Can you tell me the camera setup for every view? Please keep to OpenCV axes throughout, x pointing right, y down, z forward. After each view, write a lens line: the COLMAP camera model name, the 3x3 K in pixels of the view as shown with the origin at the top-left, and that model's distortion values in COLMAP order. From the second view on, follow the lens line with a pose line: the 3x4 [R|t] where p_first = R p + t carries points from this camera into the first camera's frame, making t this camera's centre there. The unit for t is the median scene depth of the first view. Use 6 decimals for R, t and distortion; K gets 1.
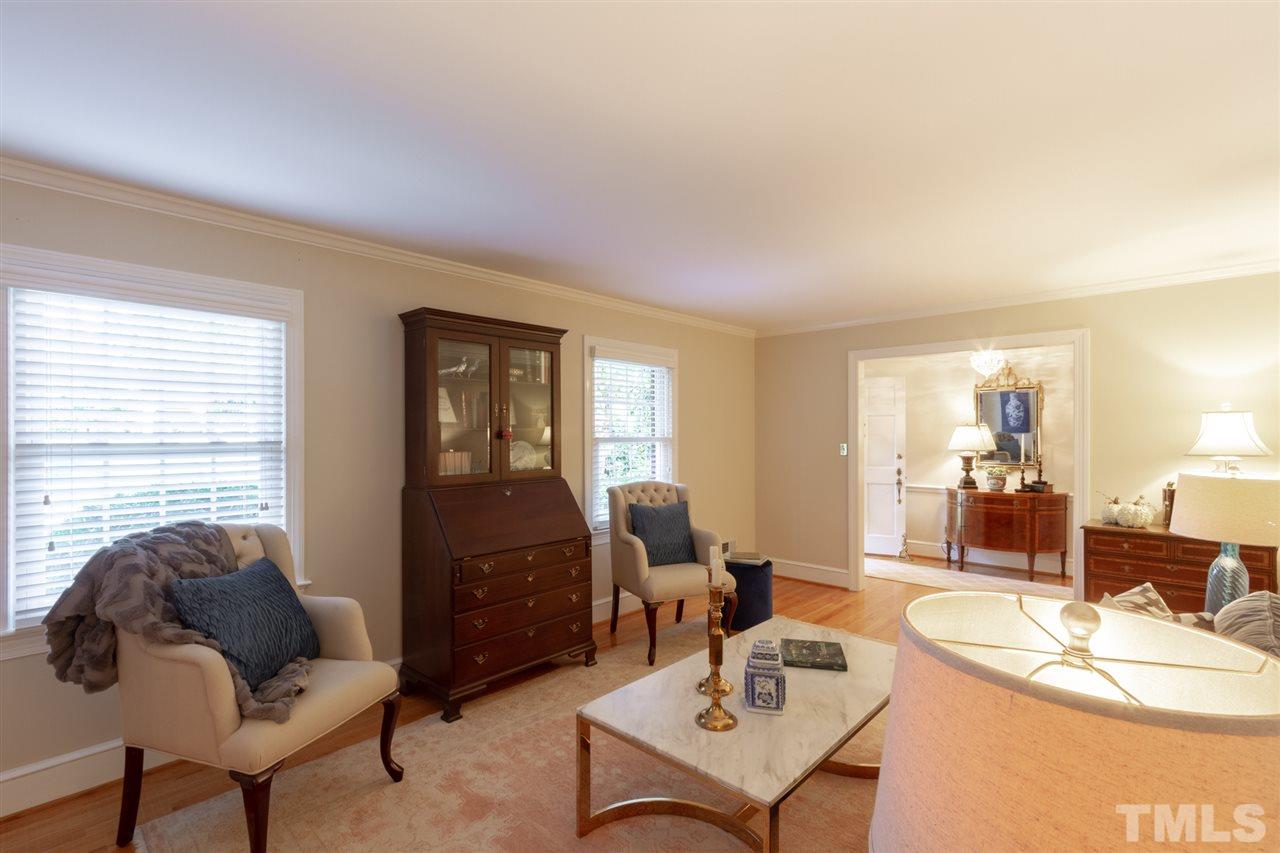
lens RADIAL K [[586.2, 0, 617.1], [0, 586.2, 430.3], [0, 0, 1]] dist [0.000255, -0.000405]
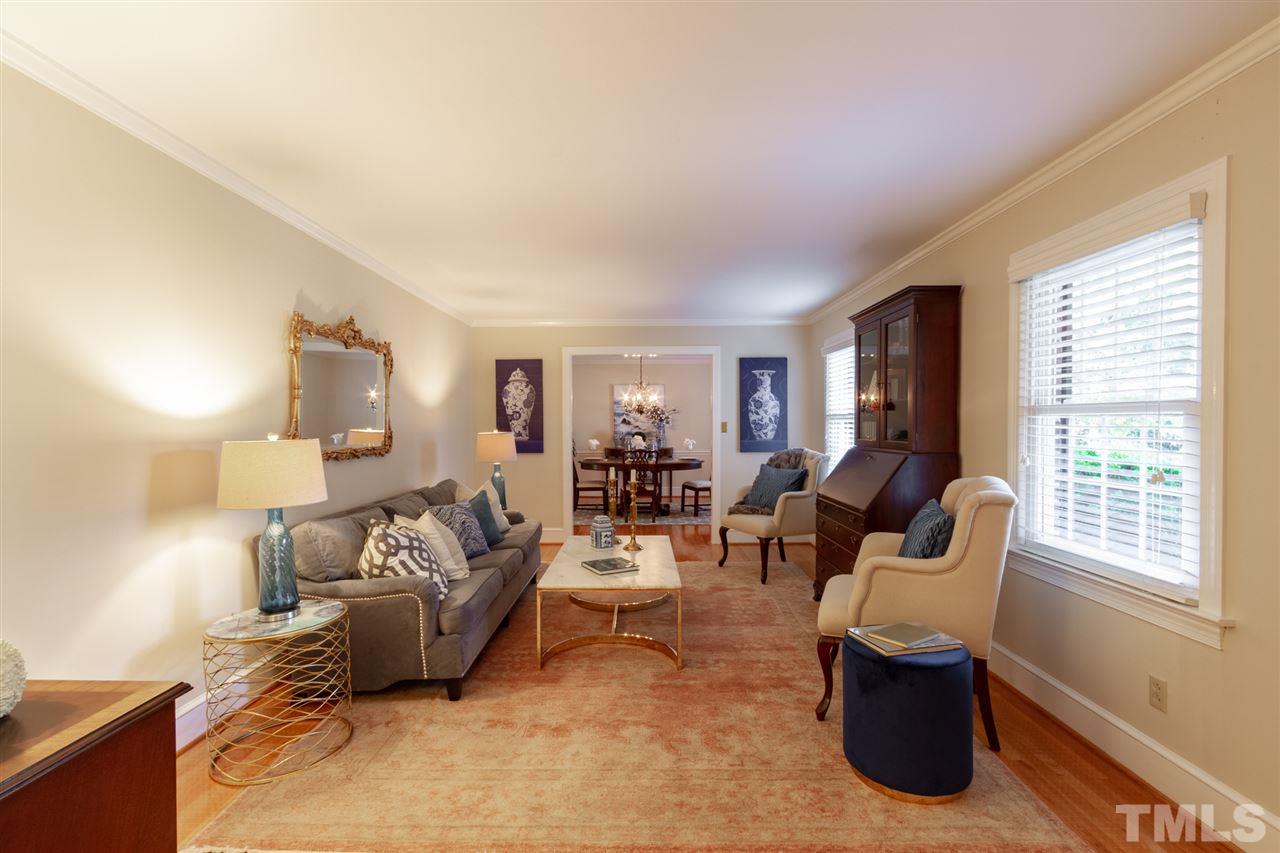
lens RADIAL K [[586.2, 0, 617.1], [0, 586.2, 430.3], [0, 0, 1]] dist [0.000255, -0.000405]
pose [[-0.746097, 0.037199, -0.664798, 0.751005], [0.021009, 0.999256, 0.032335, 0.012024], [0.665506, 0.010158, -0.746323, 1.258921]]
